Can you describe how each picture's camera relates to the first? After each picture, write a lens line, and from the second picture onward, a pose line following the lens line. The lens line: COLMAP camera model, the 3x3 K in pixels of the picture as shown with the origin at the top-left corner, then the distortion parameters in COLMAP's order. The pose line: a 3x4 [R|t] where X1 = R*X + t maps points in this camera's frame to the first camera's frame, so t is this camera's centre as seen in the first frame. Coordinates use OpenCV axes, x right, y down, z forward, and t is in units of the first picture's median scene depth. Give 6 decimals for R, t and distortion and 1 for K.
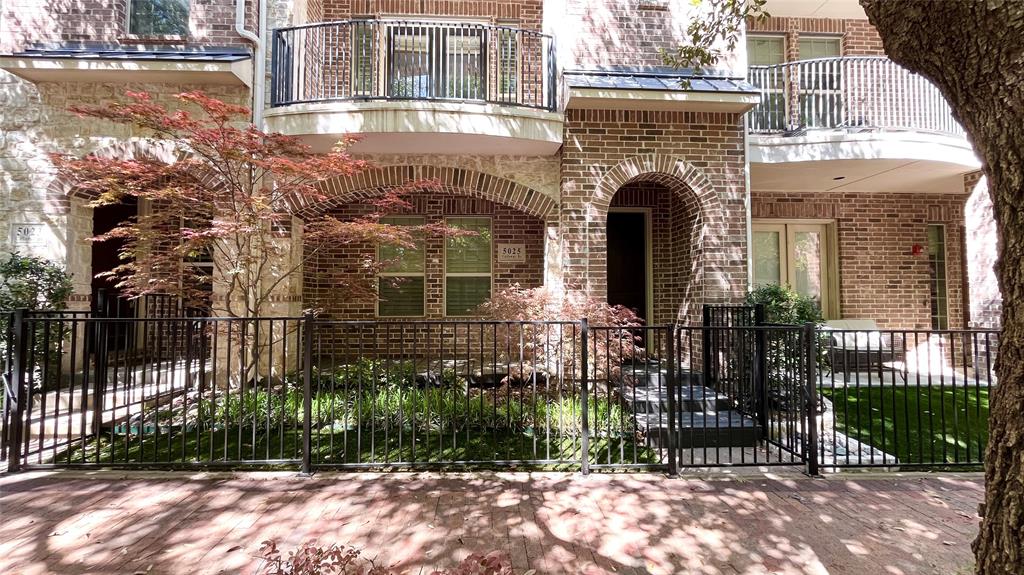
lens RADIAL K [[414.6, 0, 511.8], [0, 414.6, 286.6], [0, 0, 1]] dist [-0.005083, 0.000993]
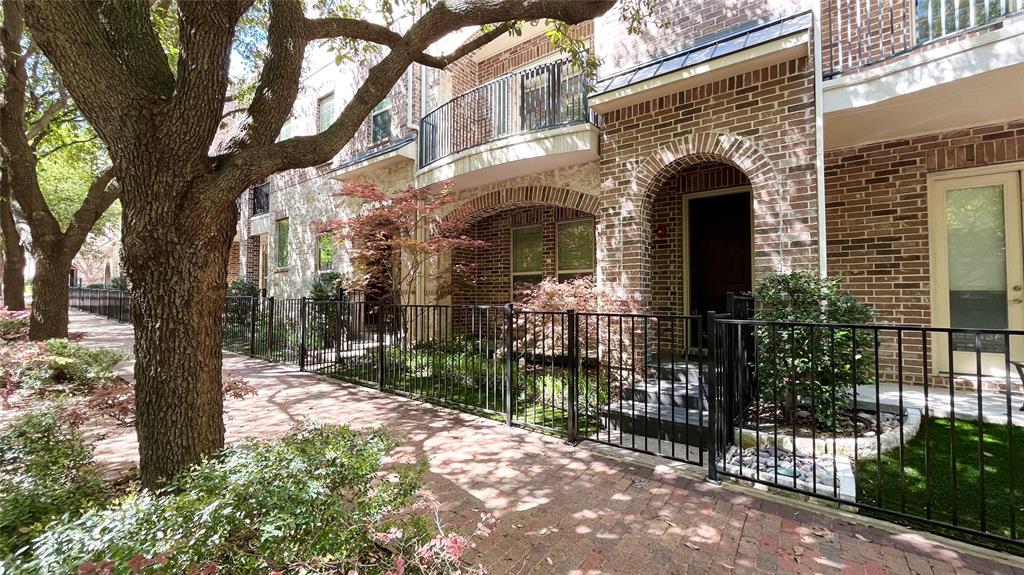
lens RADIAL K [[414.6, 0, 510.6], [0, 414.6, 287.1], [0, 0, 1]] dist [-0.005083, 0.000993]
pose [[0.765967, -0.017499, -0.642642, 0.633965], [0.022186, 0.999754, -0.000780, 0.015577], [0.642497, -0.013660, 0.766166, 0.016672]]
